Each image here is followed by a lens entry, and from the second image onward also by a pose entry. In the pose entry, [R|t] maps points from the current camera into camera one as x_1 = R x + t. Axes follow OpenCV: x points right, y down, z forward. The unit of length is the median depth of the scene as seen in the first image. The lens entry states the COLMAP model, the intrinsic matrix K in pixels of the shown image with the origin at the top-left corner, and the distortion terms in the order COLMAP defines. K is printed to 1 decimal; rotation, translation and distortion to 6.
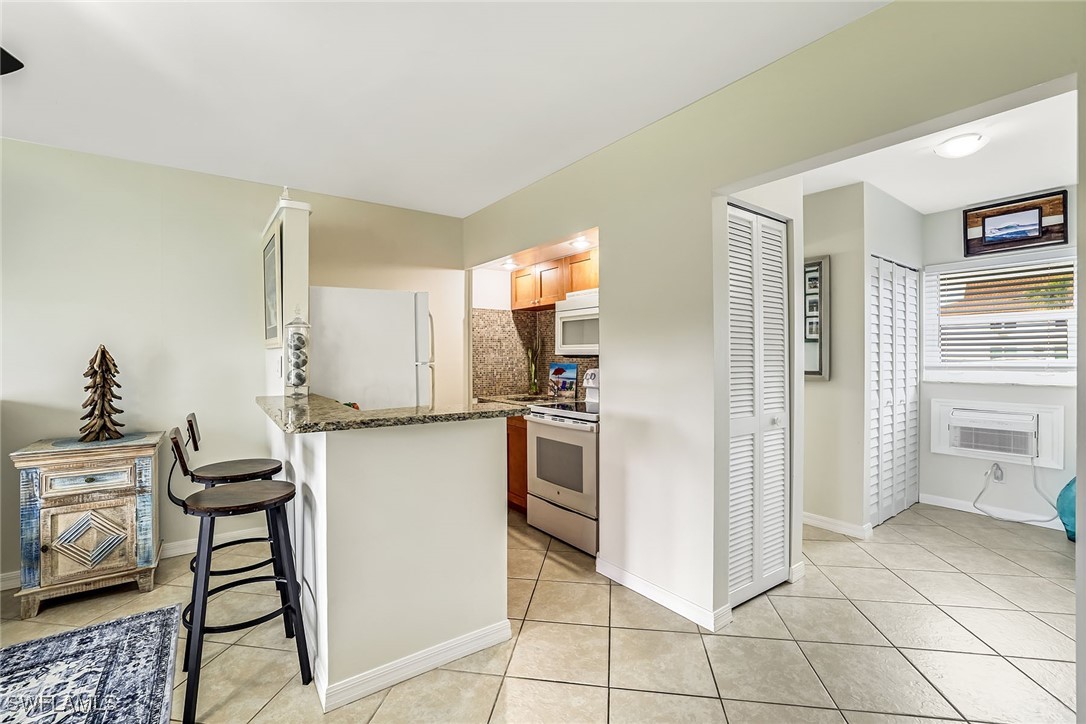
lens RADIAL K [[470.7, 0, 541.0], [0, 470.7, 362.0], [0, 0, 1]] dist [-0.000157, 0.000236]
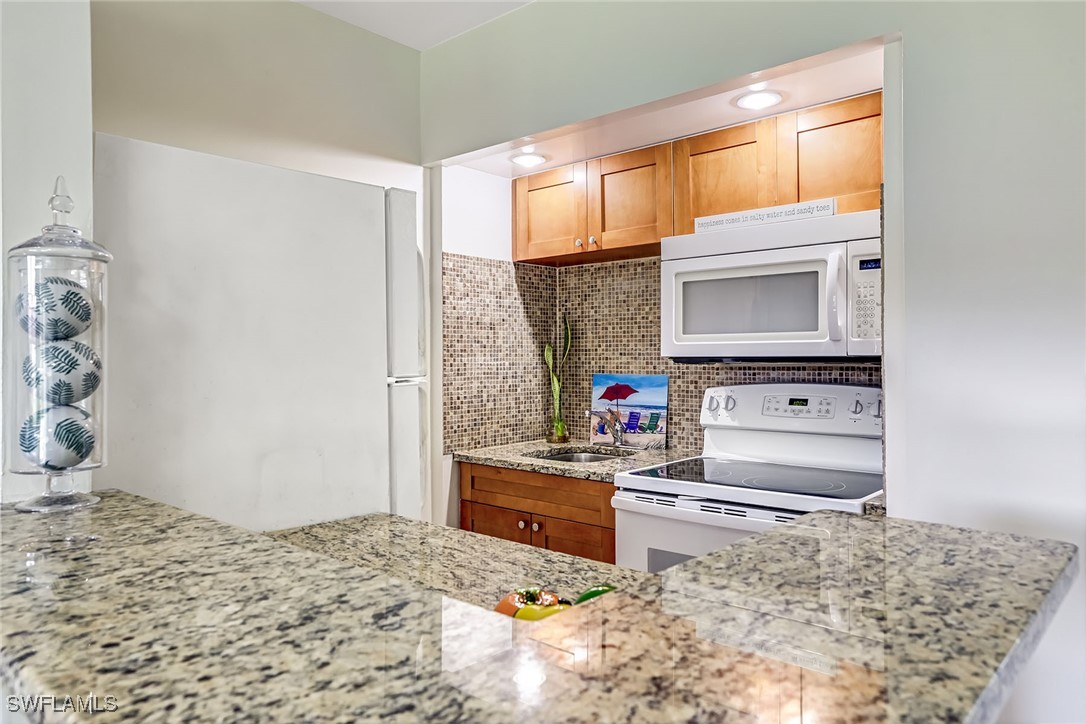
lens RADIAL K [[729.2, 0, 544.8], [0, 729.2, 358.8], [0, 0, 1]] dist [0.042224, 0.002582]
pose [[0.975317, -0.002659, 0.220793, -0.206048], [0.005931, 0.999882, -0.014158, -0.003655], [-0.220730, 0.015118, 0.975218, 0.312250]]
